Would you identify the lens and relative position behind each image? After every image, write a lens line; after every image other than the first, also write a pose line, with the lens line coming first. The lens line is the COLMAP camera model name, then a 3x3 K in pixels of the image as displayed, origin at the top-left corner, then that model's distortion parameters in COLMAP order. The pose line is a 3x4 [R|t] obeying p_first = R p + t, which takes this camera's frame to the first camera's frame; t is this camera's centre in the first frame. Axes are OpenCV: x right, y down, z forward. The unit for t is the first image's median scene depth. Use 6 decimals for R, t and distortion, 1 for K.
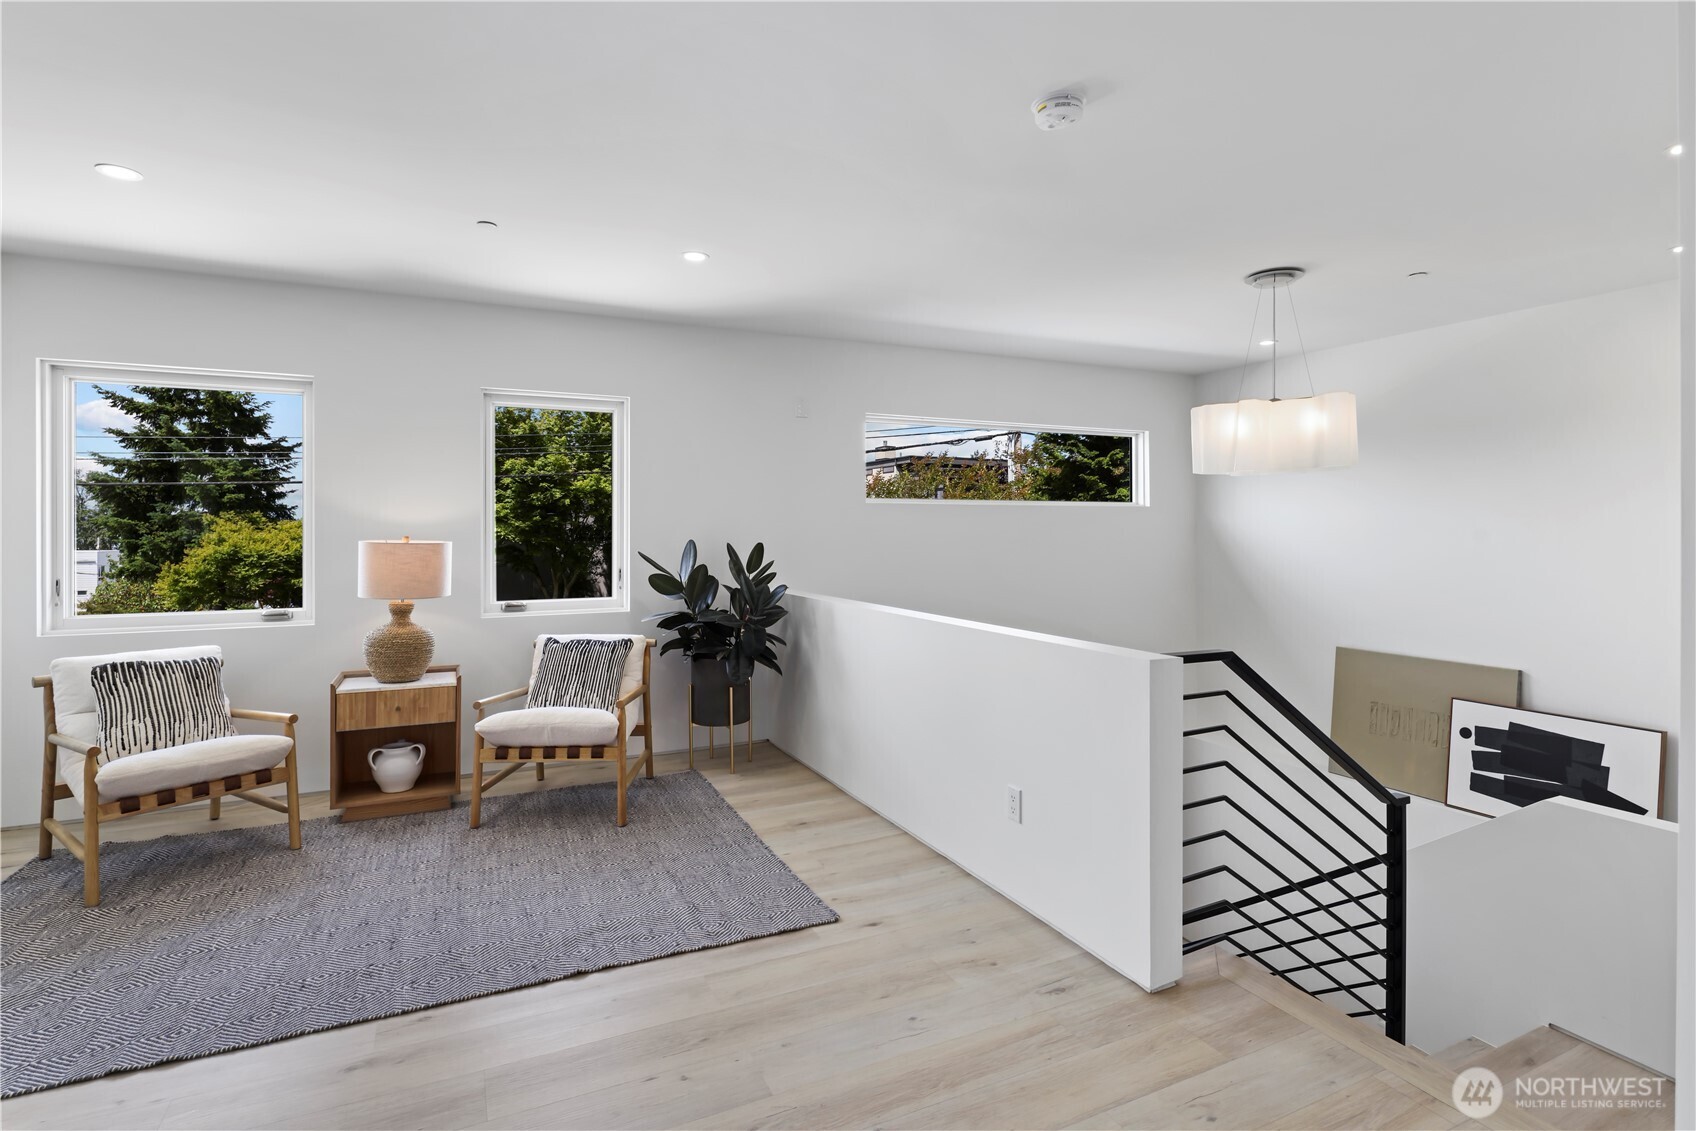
lens RADIAL K [[831.8, 0, 845.1], [0, 831.8, 544.0], [0, 0, 1]] dist [0.008735, -0.009377]
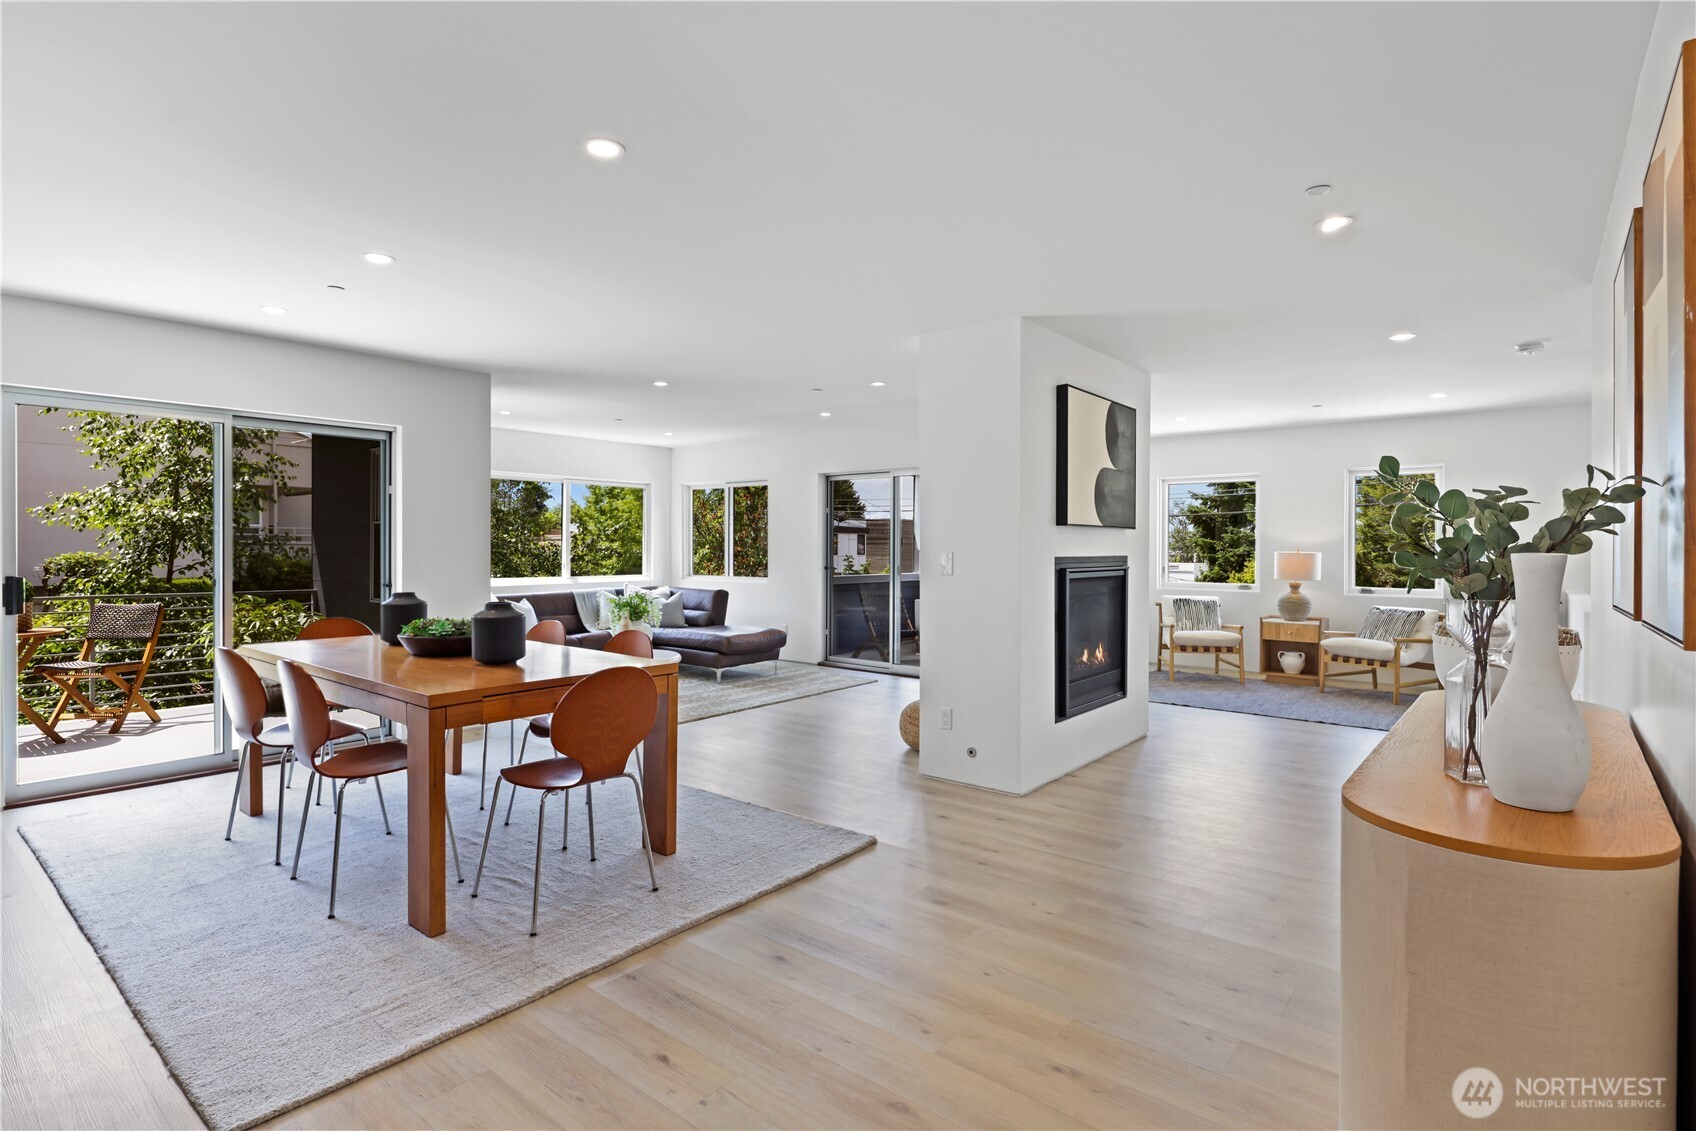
lens RADIAL K [[831.8, 0, 845.1], [0, 831.8, 544.0], [0, 0, 1]] dist [0.008735, -0.009377]
pose [[0.426614, -0.003275, -0.904428, 0.838208], [-0.015594, 0.999818, -0.010976, 0.015934], [0.904299, 0.018786, 0.426486, -0.863421]]
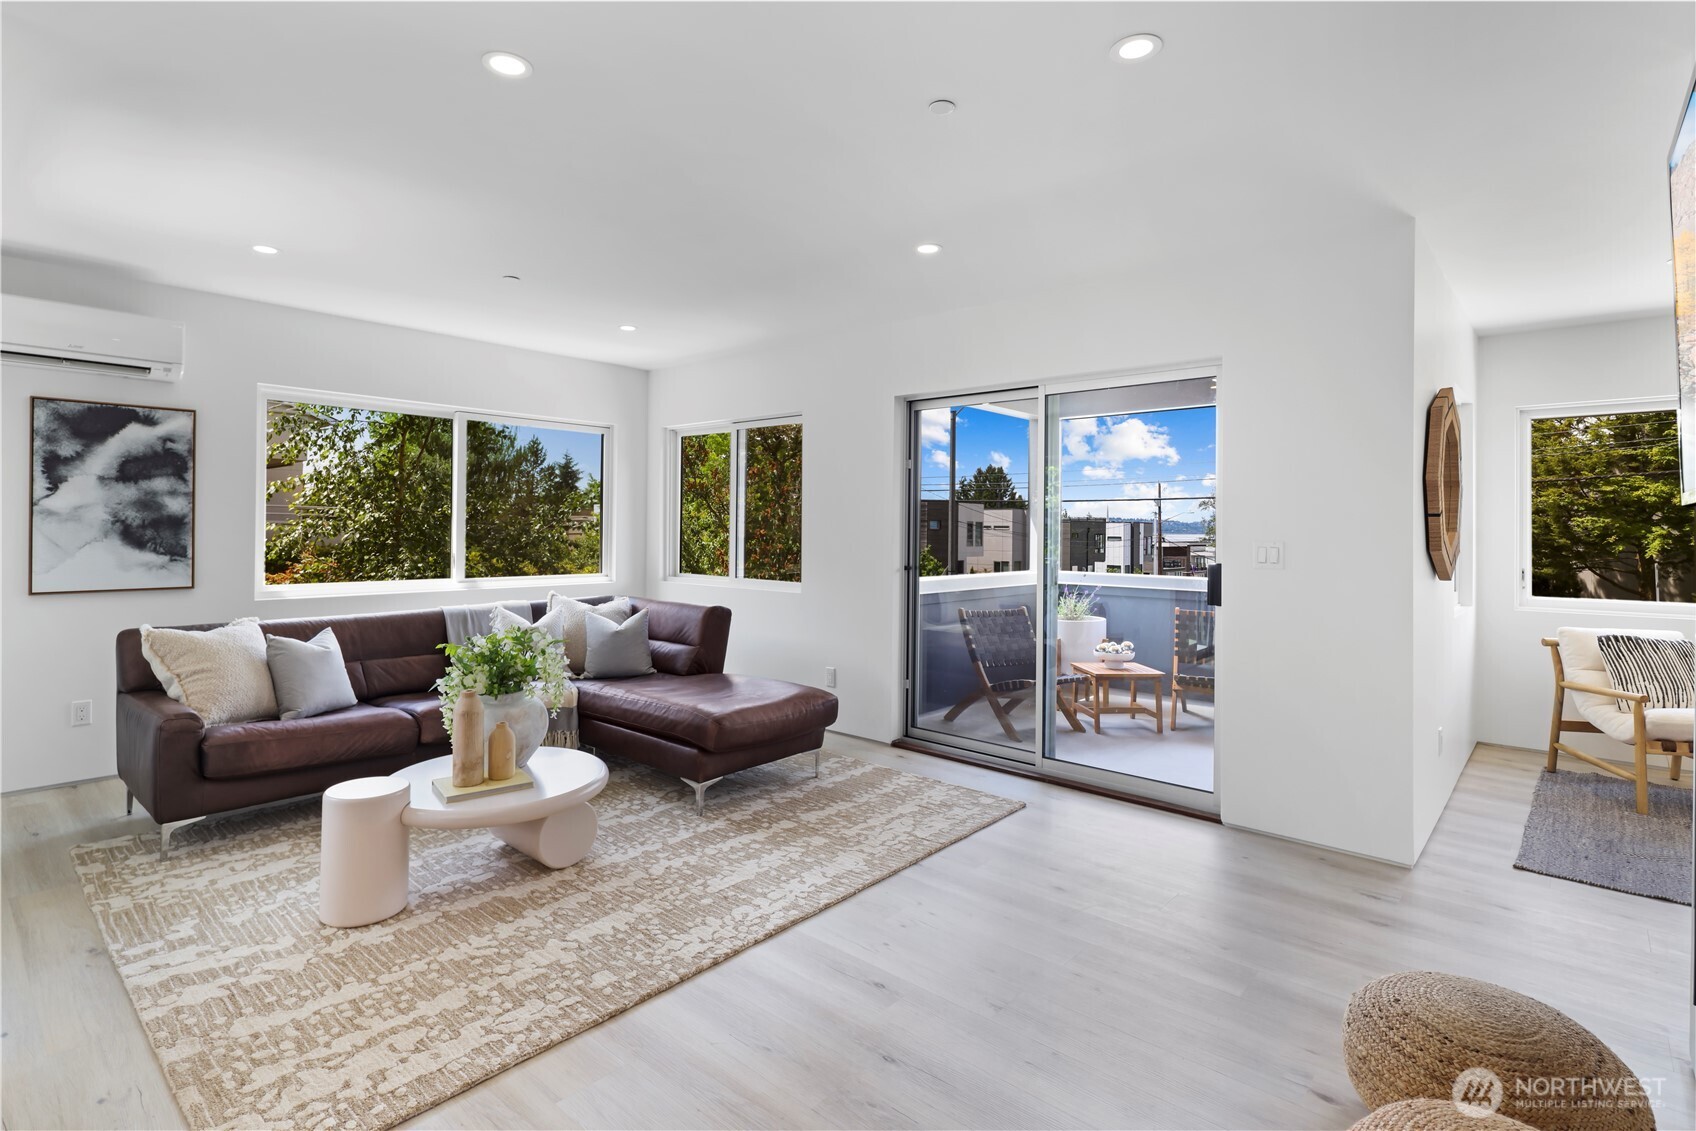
lens RADIAL K [[831.8, 0, 845.1], [0, 831.8, 544.0], [0, 0, 1]] dist [0.008735, -0.009377]
pose [[0.393039, 0.017803, -0.919349, -0.128236], [-0.021650, 0.999715, 0.010103, 0.010565], [0.919267, 0.015933, 0.393312, -0.518380]]
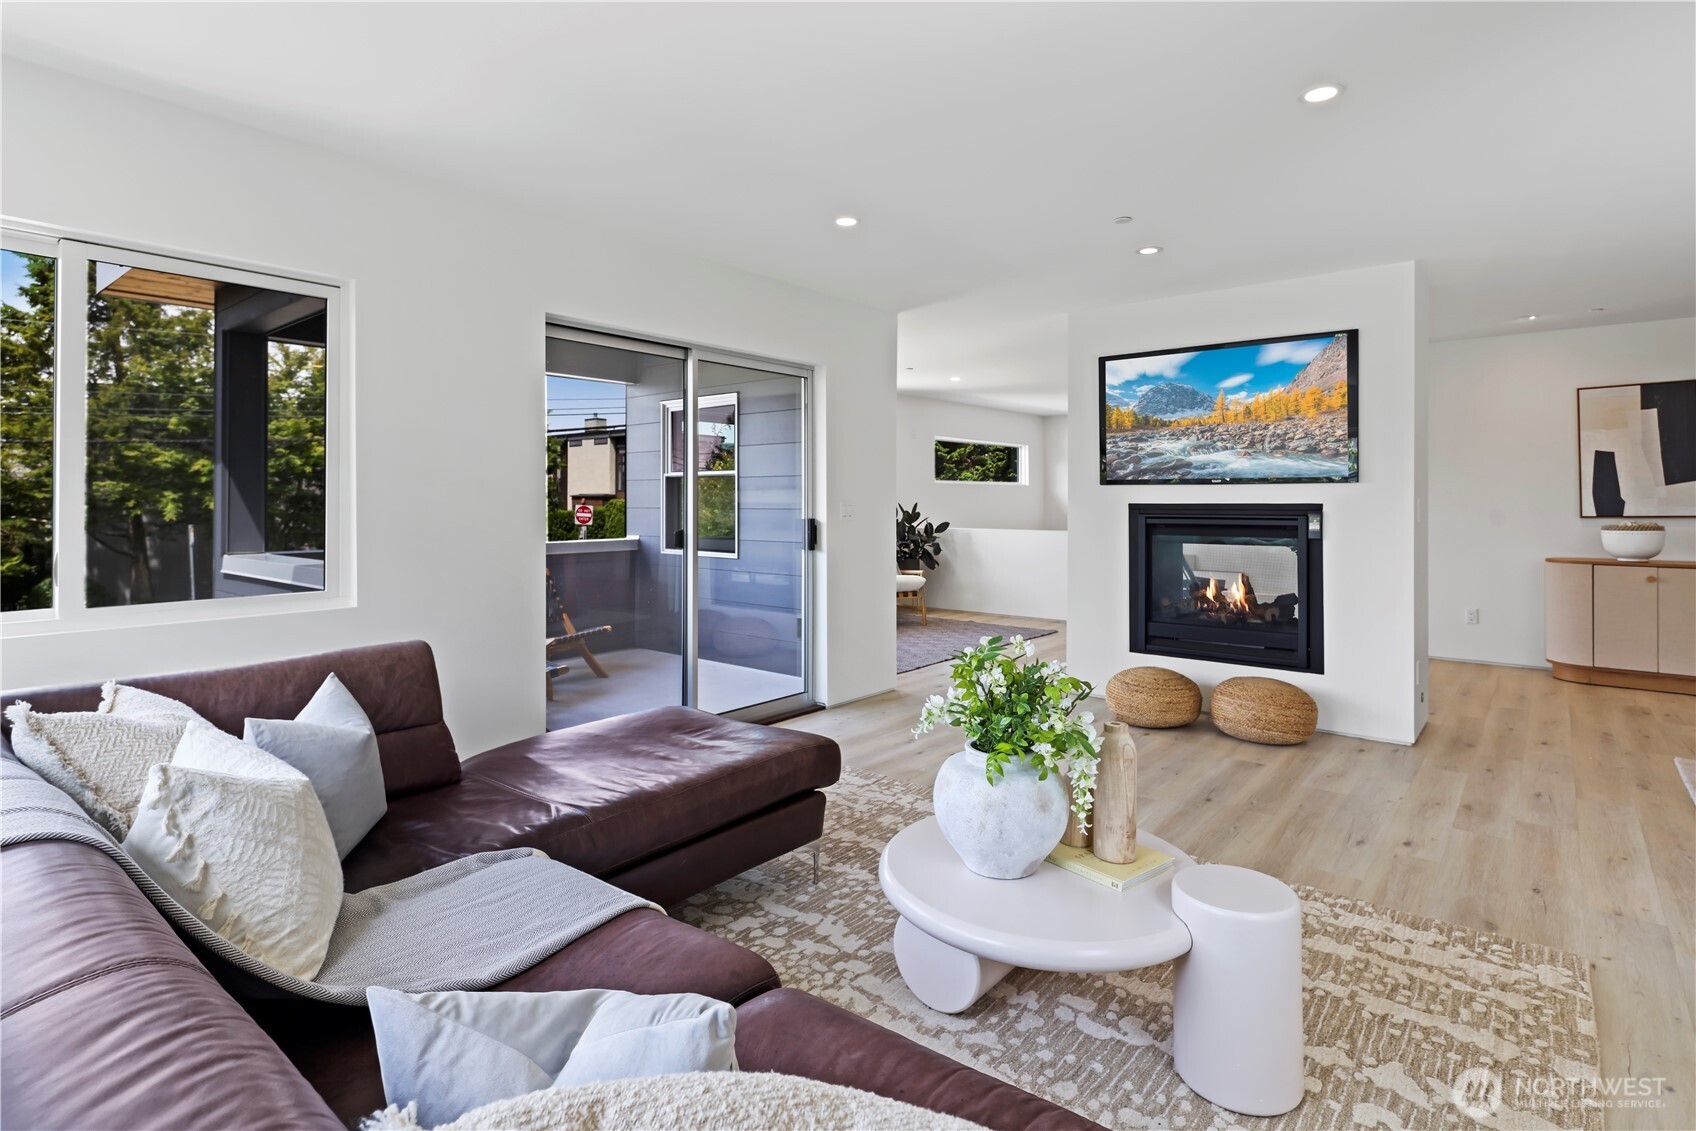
lens RADIAL K [[831.8, 0, 845.1], [0, 831.8, 544.0], [0, 0, 1]] dist [0.008735, -0.009377]
pose [[0.908900, -0.024455, 0.416297, -1.302465], [0.008737, 0.999177, 0.039620, 0.018947], [-0.416923, -0.032373, 0.908365, -0.926764]]
